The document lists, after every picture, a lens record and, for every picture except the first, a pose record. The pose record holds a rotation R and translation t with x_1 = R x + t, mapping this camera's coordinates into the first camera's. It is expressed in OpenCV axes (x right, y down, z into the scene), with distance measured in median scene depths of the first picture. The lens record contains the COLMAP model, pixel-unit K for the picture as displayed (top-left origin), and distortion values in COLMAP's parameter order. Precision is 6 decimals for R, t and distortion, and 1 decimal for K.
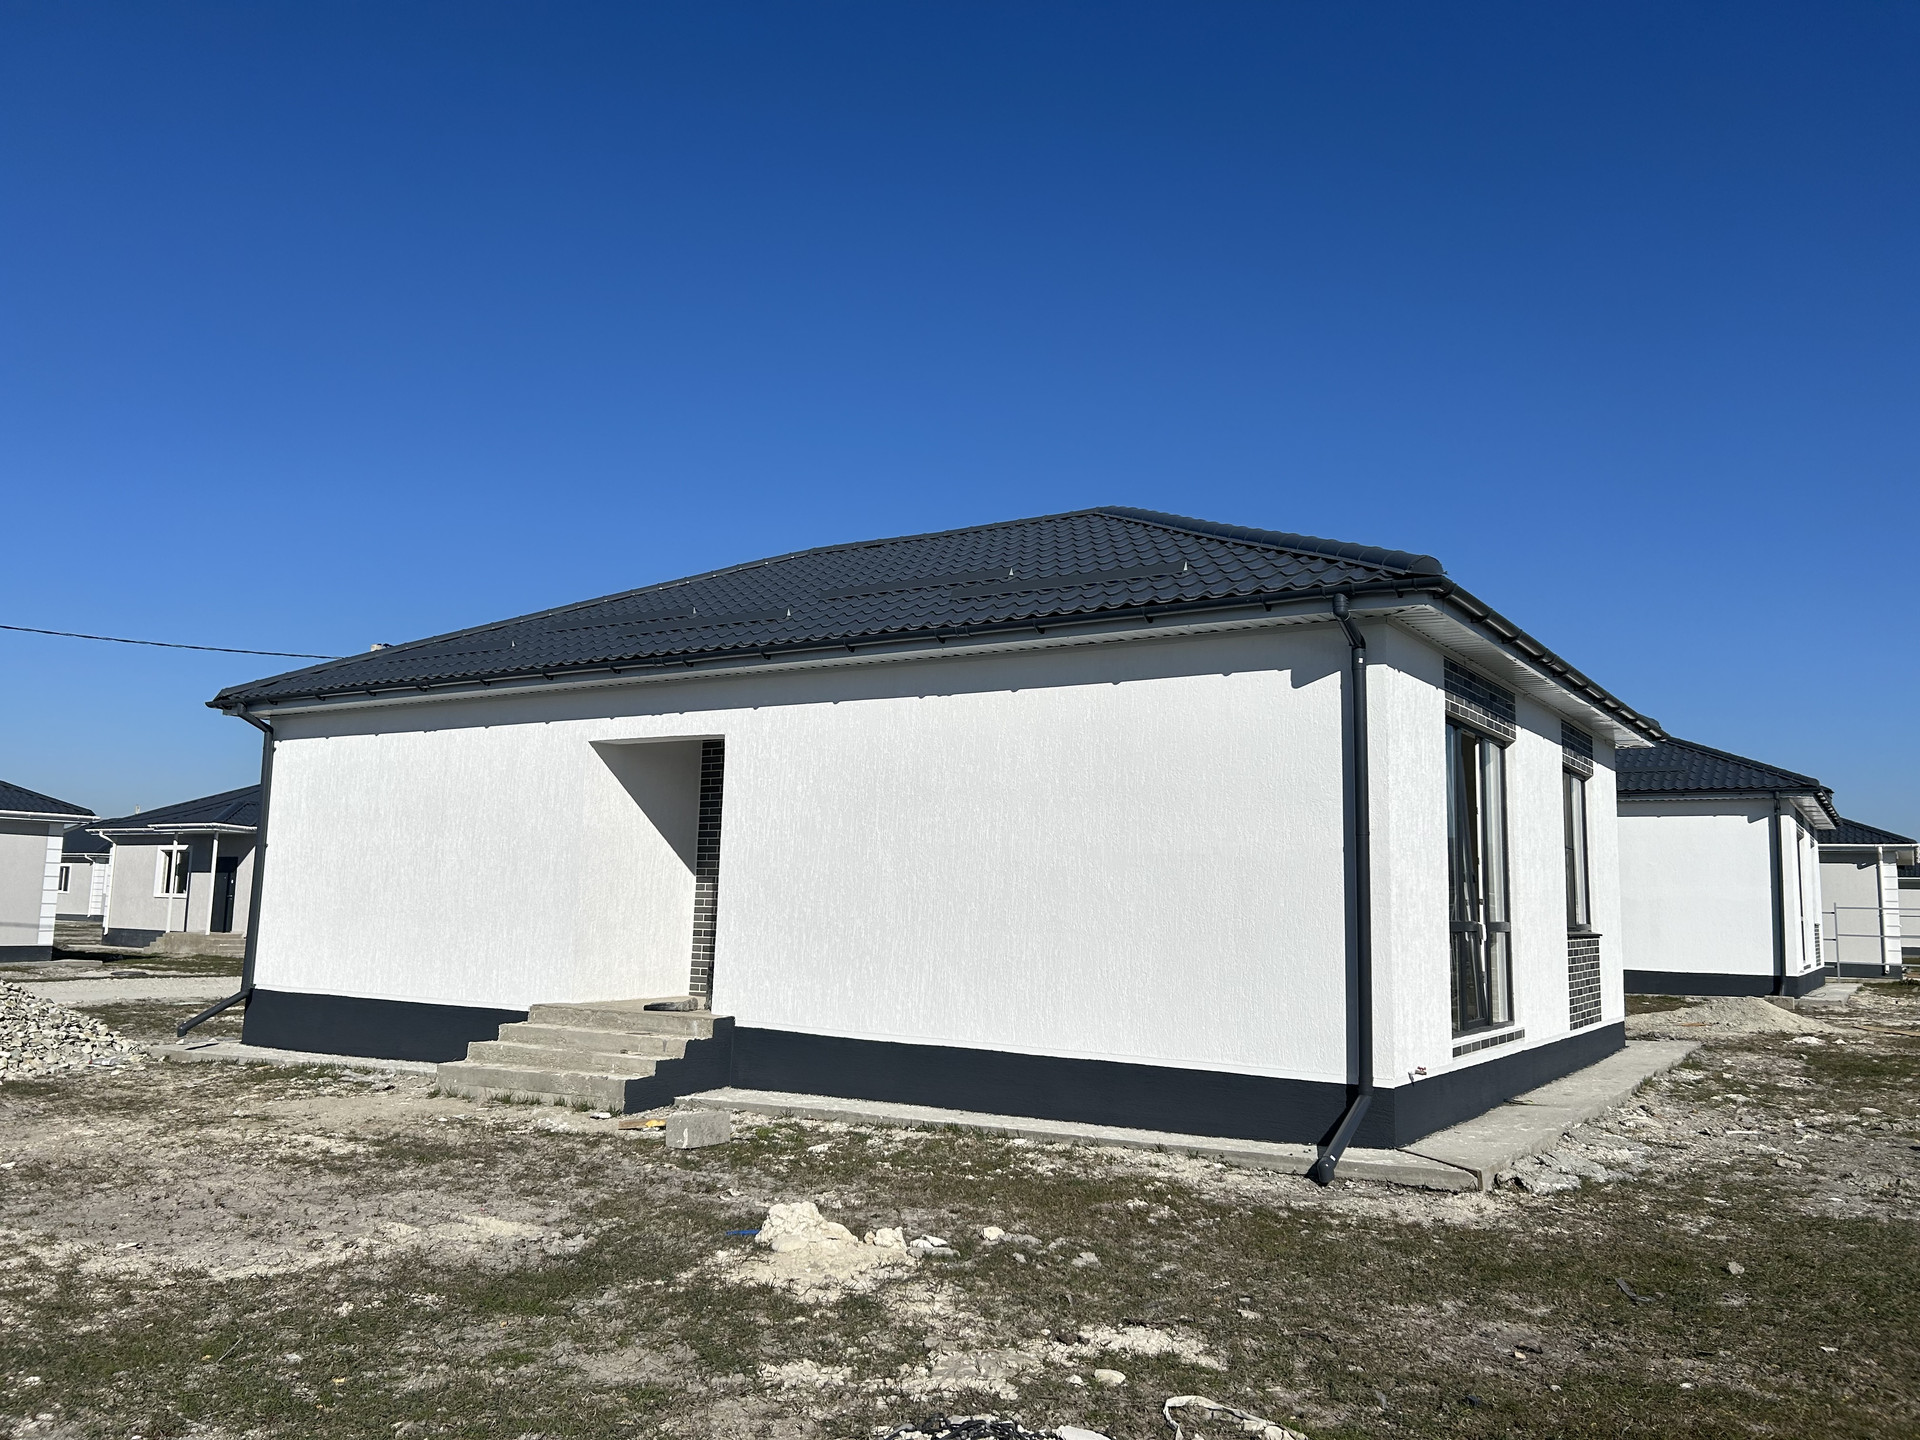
lens RADIAL K [[1471.8, 0, 955.3], [0, 1471.8, 720.0], [0, 0, 1]] dist [0.044785, -0.031028]
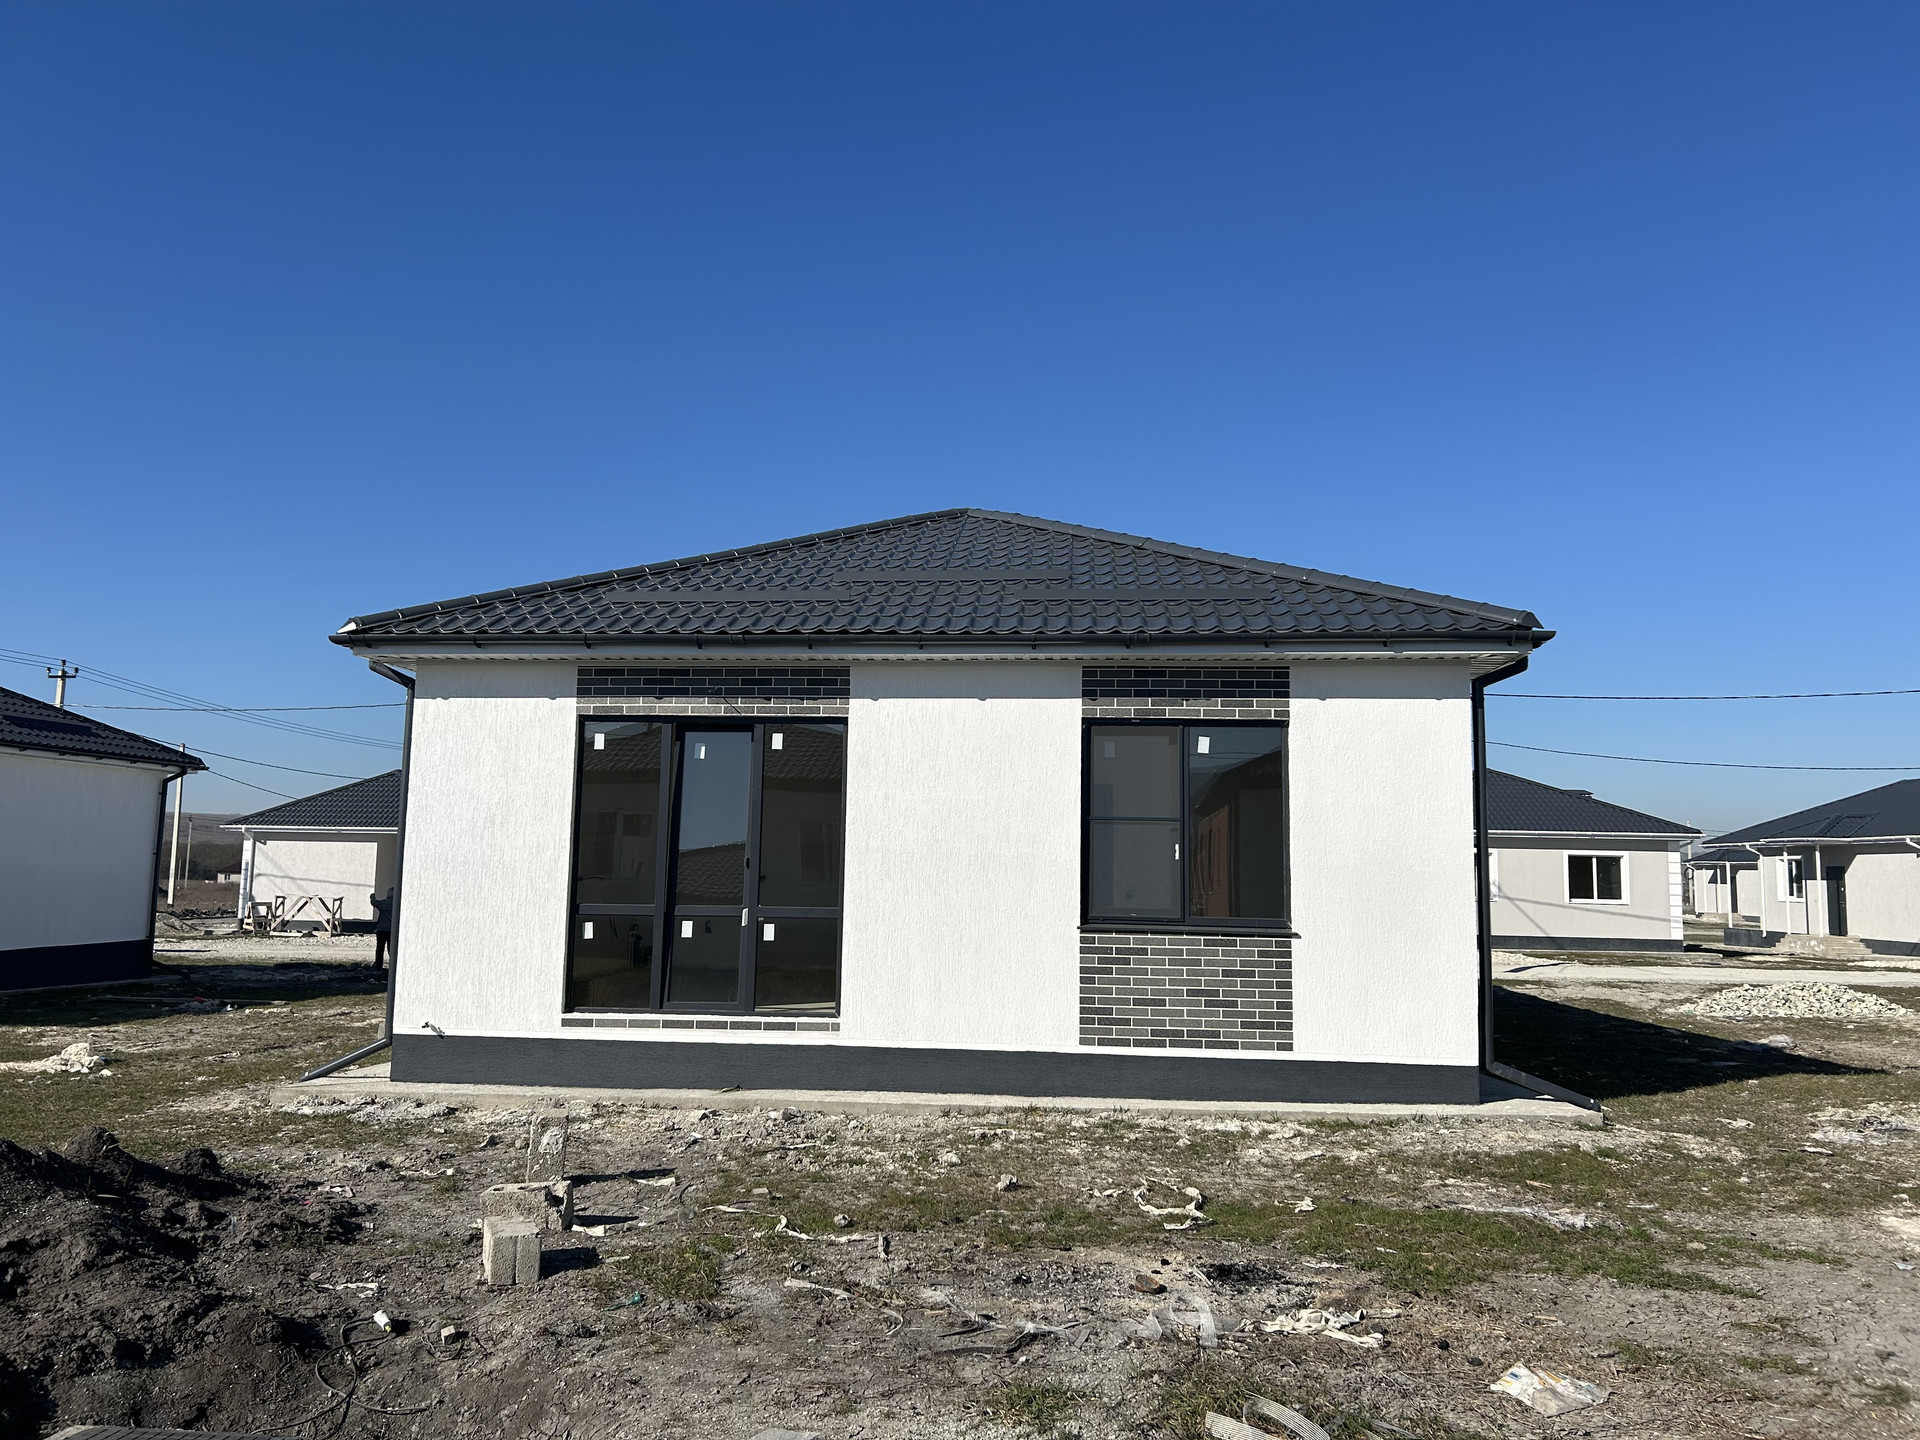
lens RADIAL K [[1471.8, 0, 977.3], [0, 1471.8, 714.5], [0, 0, 1]] dist [0.044785, -0.031028]
pose [[0.467267, -0.111030, -0.877117, 1.017252], [0.104545, 0.992062, -0.069886, 0.071523], [0.877913, -0.059043, 0.475165, 0.519415]]
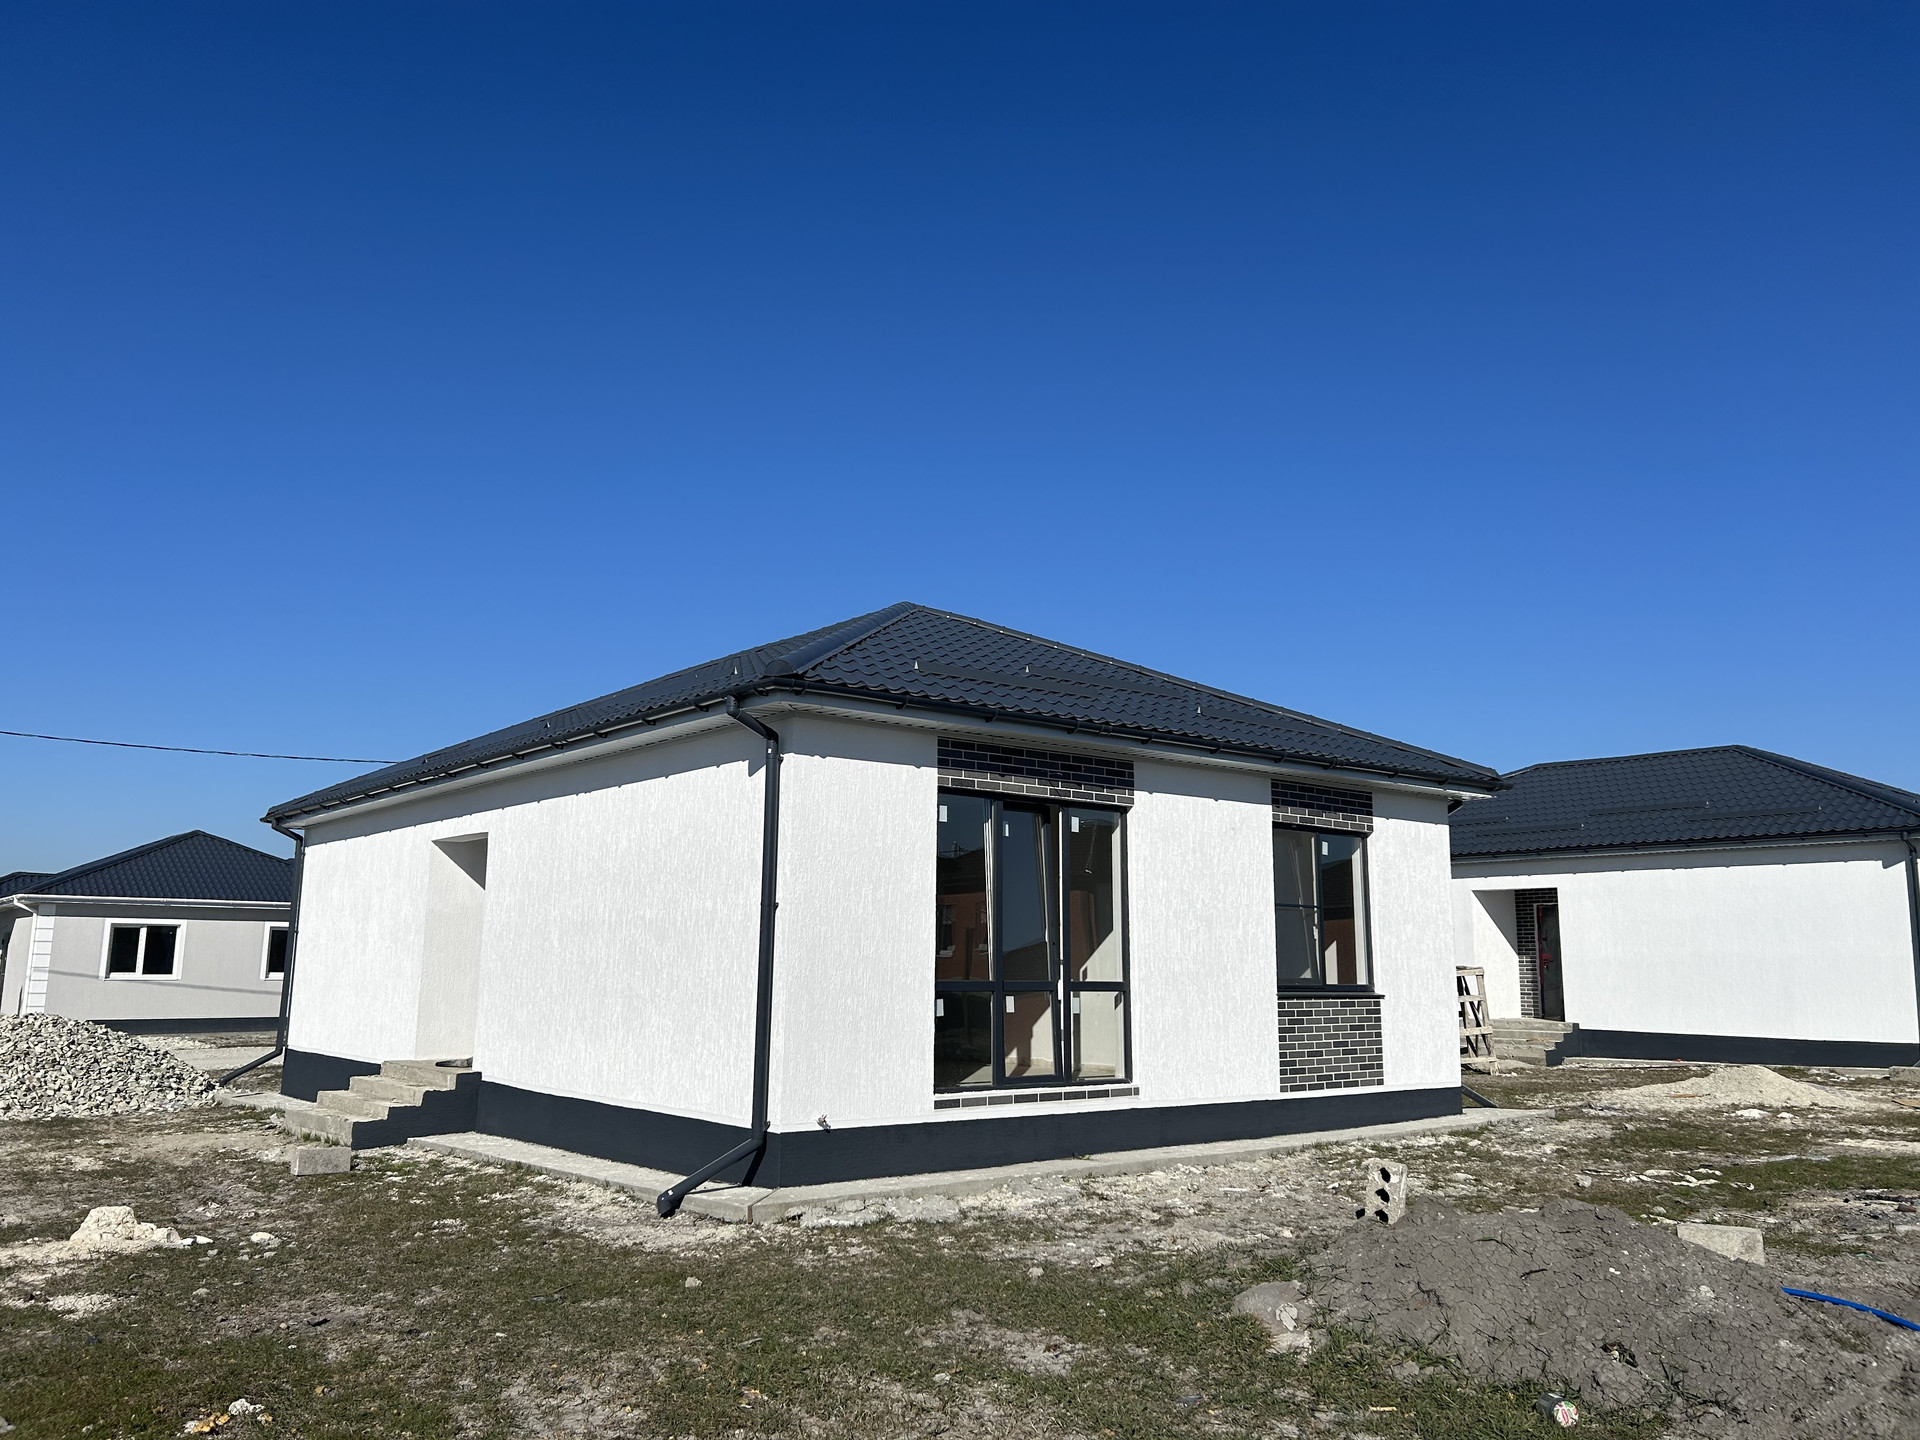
lens RADIAL K [[1471.8, 0, 946.3], [0, 1471.8, 725.8], [0, 0, 1]] dist [0.044785, -0.031028]
pose [[0.949513, -0.063516, -0.307230, 0.472548], [0.050445, 0.997459, -0.050310, 0.002473], [0.309645, 0.032272, 0.950304, -0.017726]]
